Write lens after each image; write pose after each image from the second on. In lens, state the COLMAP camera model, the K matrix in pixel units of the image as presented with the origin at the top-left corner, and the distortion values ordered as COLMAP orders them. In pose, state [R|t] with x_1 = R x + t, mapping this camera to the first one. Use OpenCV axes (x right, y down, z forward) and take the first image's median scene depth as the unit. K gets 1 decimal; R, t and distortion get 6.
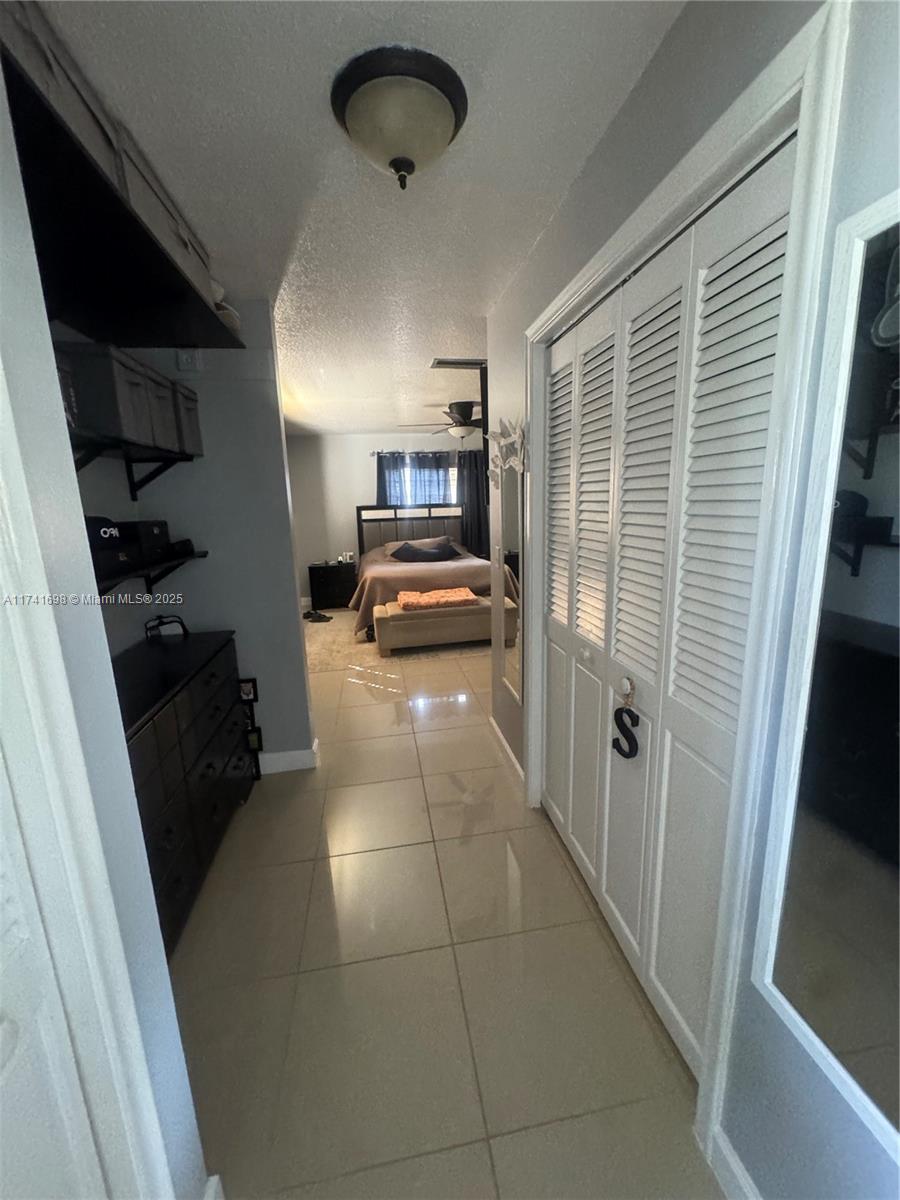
lens RADIAL K [[478.6, 0, 453.6], [0, 478.6, 600.3], [0, 0, 1]] dist [-0.003163, 0.000553]
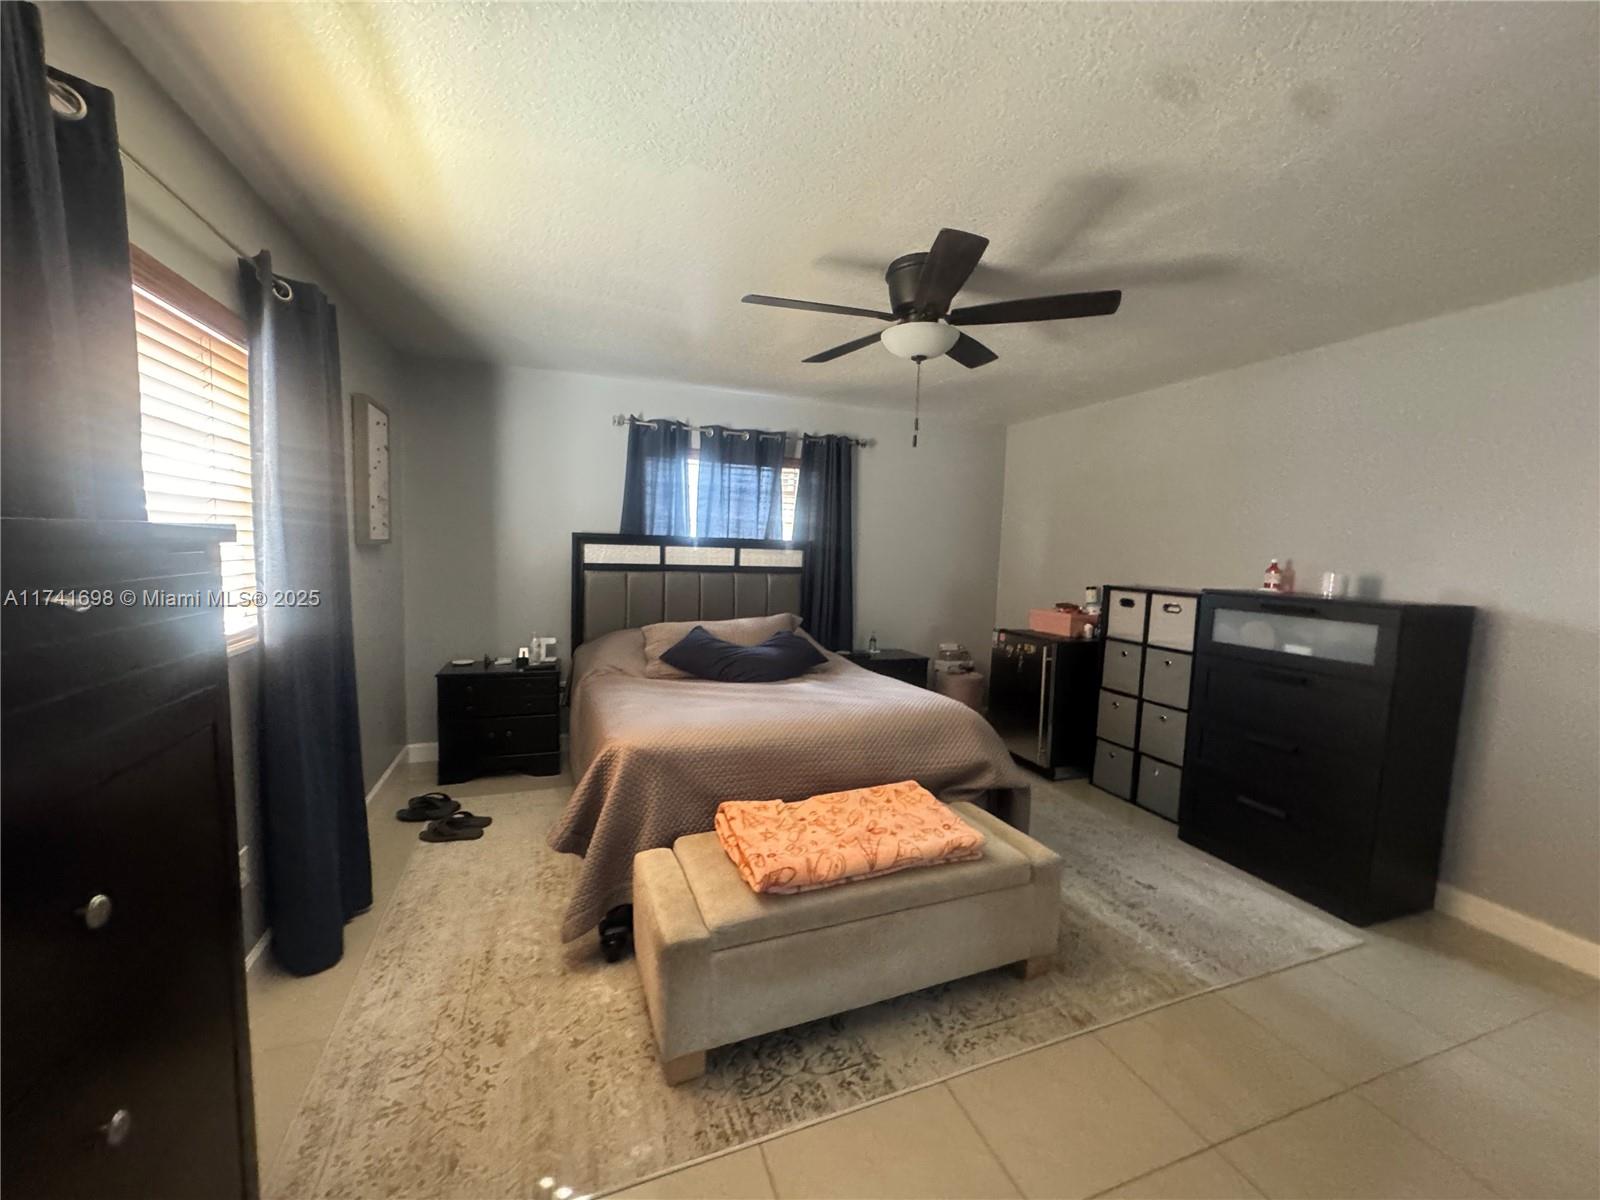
lens RADIAL K [[638.1, 0, 801.0], [0, 638.1, 597.5], [0, 0, 1]] dist [-0.003163, 0.000553]
pose [[0.980833, 0.047632, 0.188937, -0.105797], [-0.024857, 0.992326, -0.121128, -0.073617], [-0.193257, 0.114110, 0.974490, 0.402646]]
